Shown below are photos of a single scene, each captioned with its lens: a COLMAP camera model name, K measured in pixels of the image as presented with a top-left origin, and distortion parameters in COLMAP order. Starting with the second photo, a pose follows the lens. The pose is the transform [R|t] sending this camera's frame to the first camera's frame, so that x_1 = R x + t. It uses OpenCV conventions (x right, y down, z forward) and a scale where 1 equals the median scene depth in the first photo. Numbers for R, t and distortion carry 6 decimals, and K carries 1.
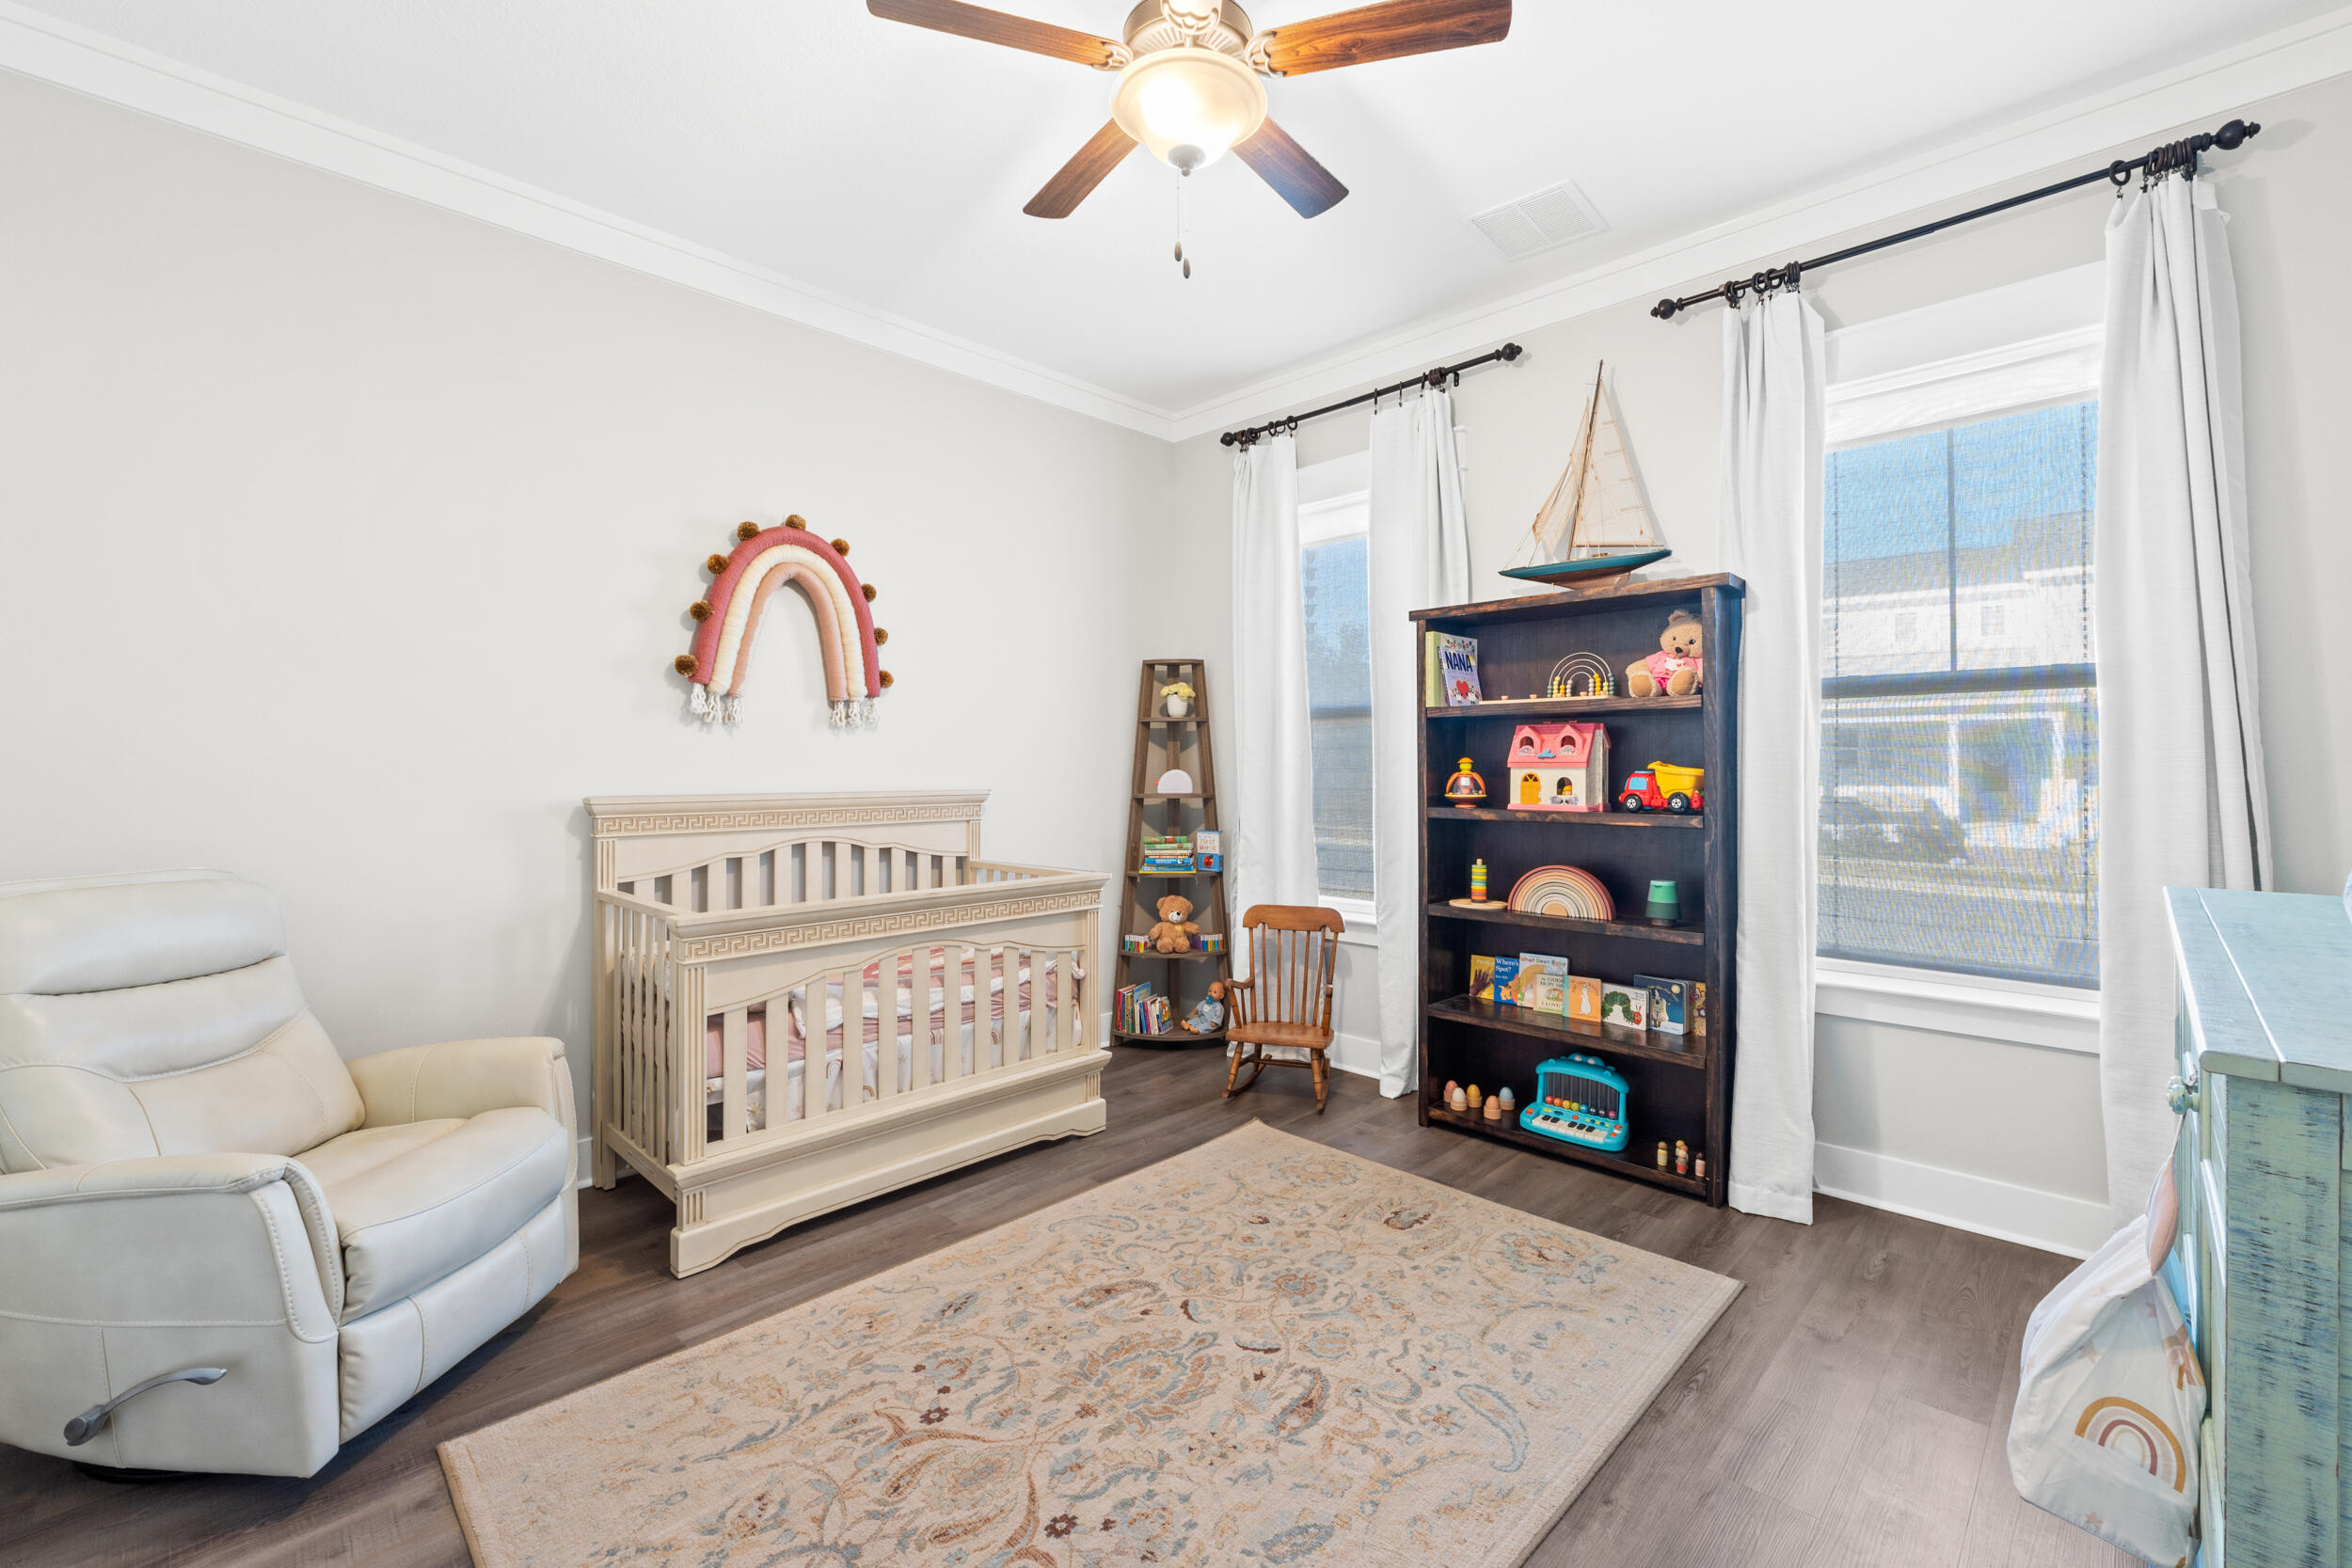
lens RADIAL K [[985.5, 0, 1175.8], [0, 985.5, 770.1], [0, 0, 1]] dist [-0.001487, -0.000116]
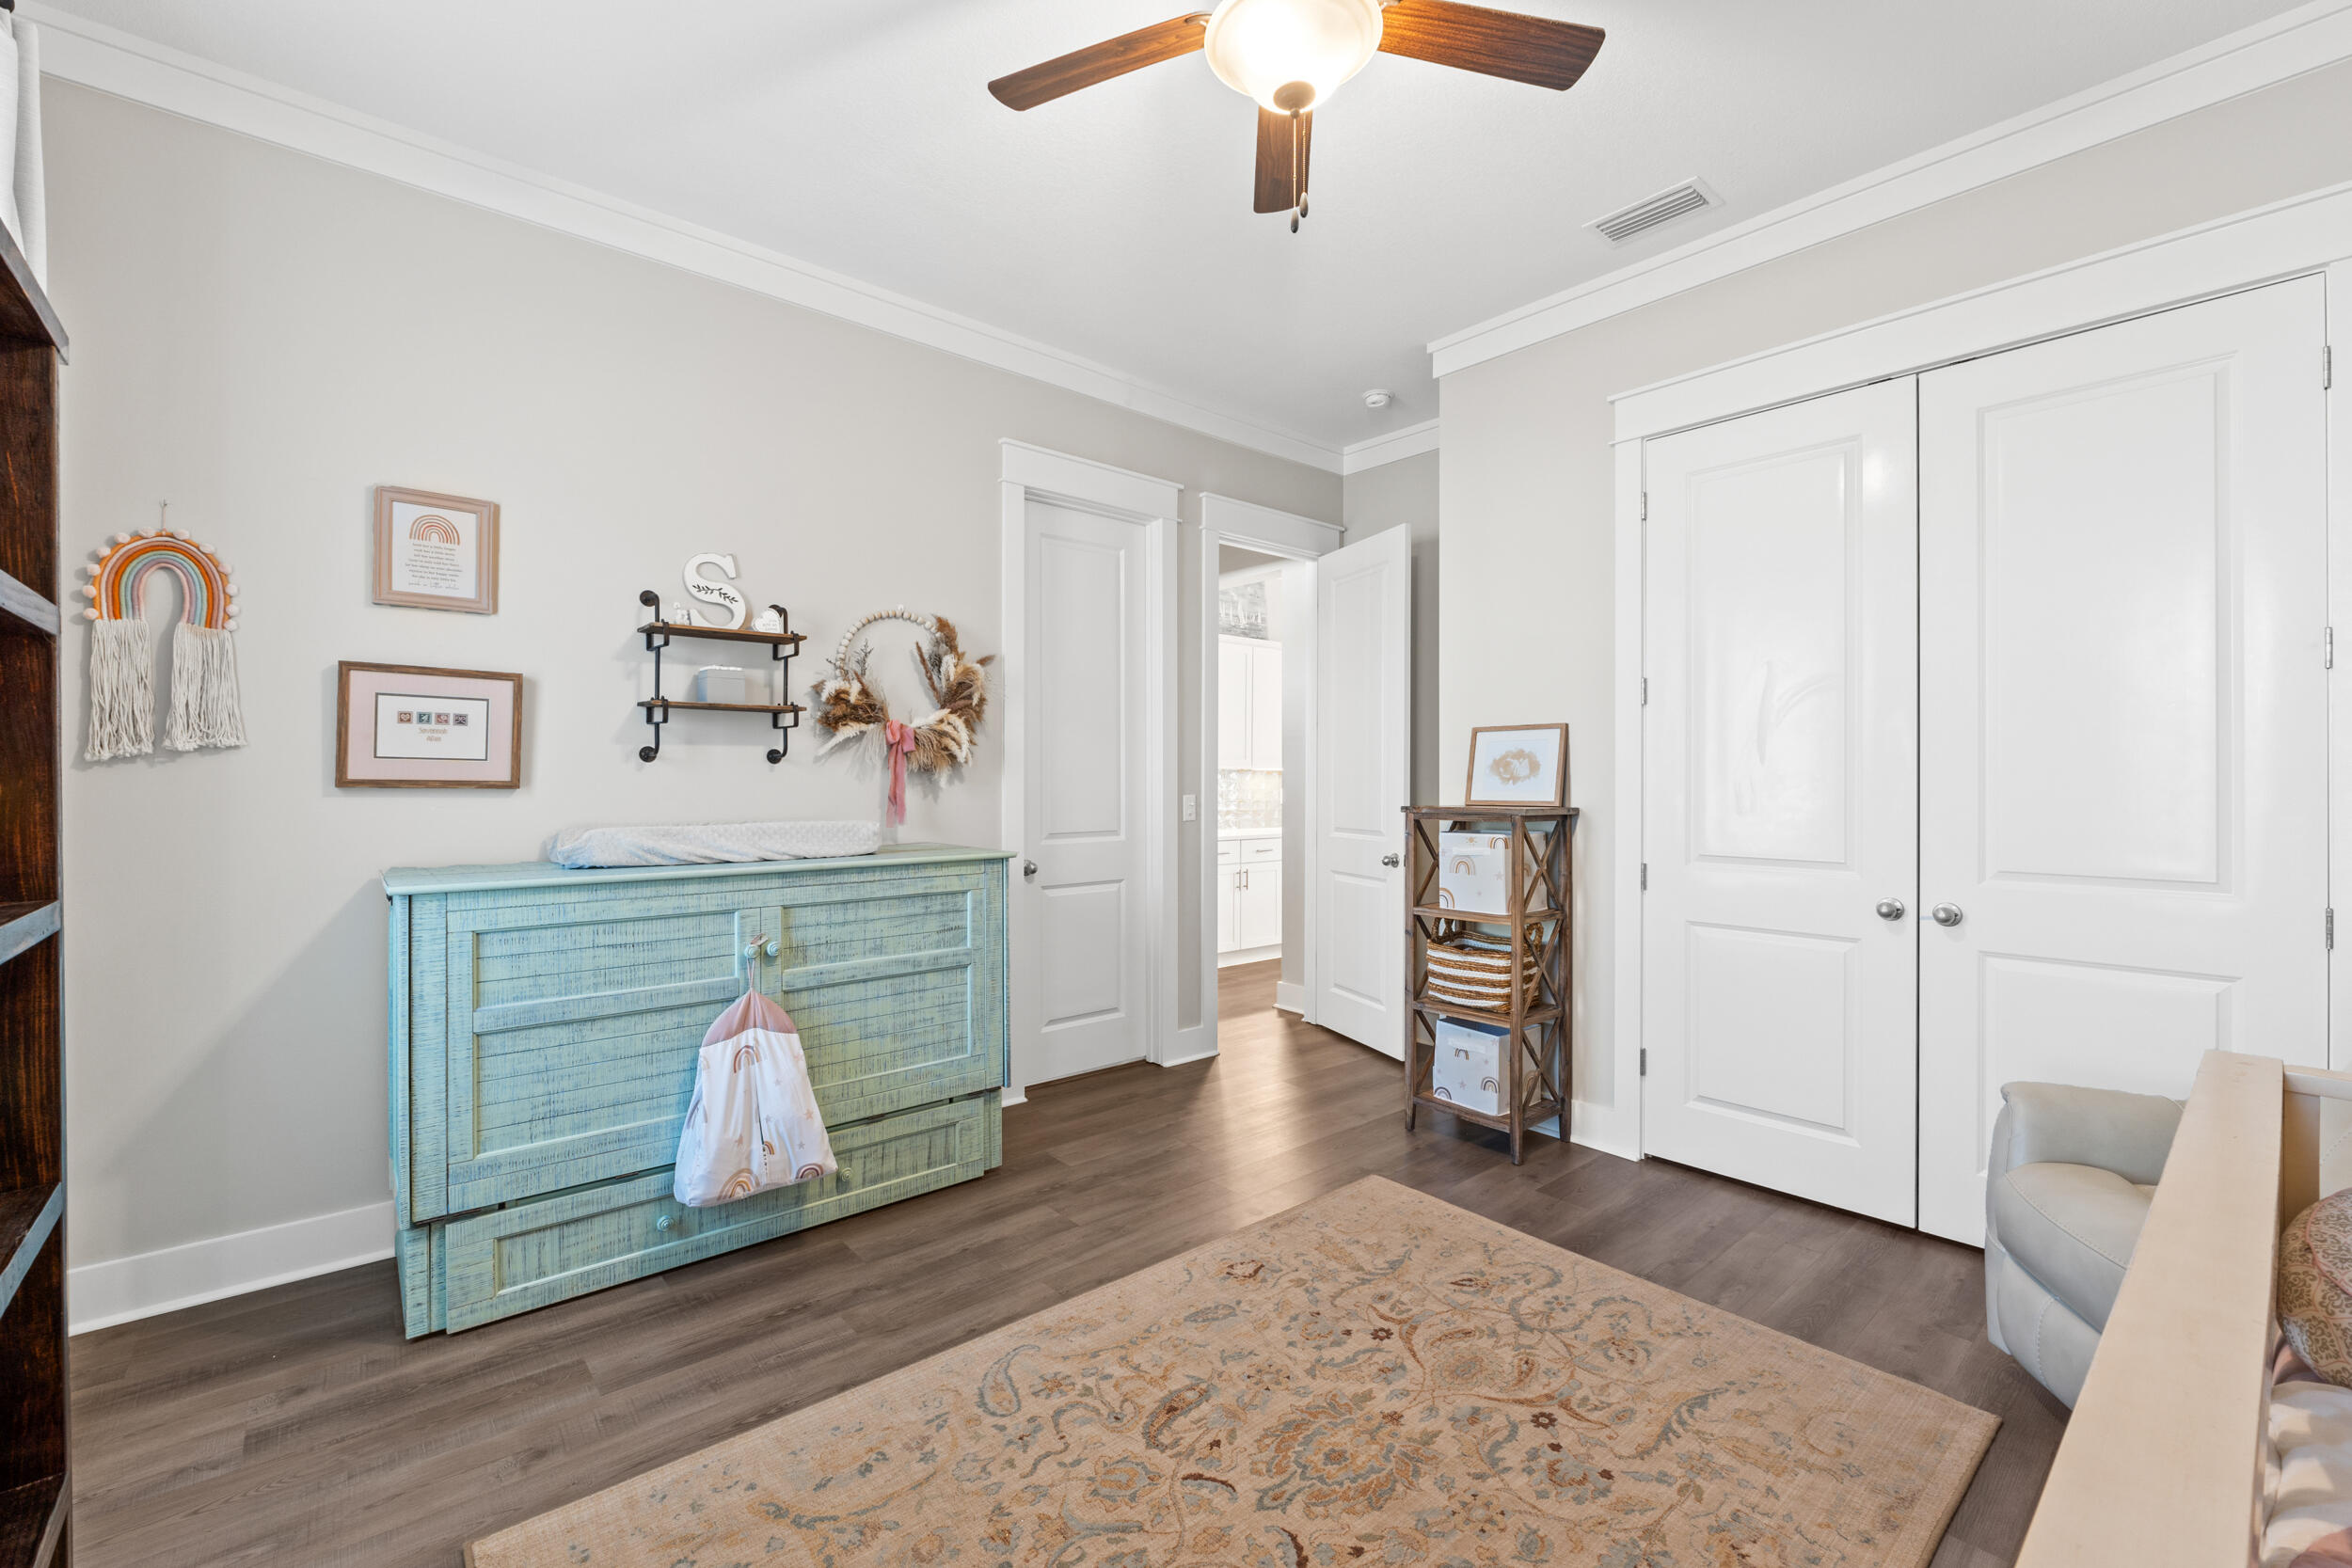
lens RADIAL K [[985.5, 0, 1174.5], [0, 985.5, 774.7], [0, 0, 1]] dist [-0.001487, -0.000116]
pose [[-0.996552, -0.001318, 0.082958, 0.049699], [-0.001521, 0.999996, -0.002382, -0.004960], [-0.082955, -0.002500, -0.996550, 2.038588]]
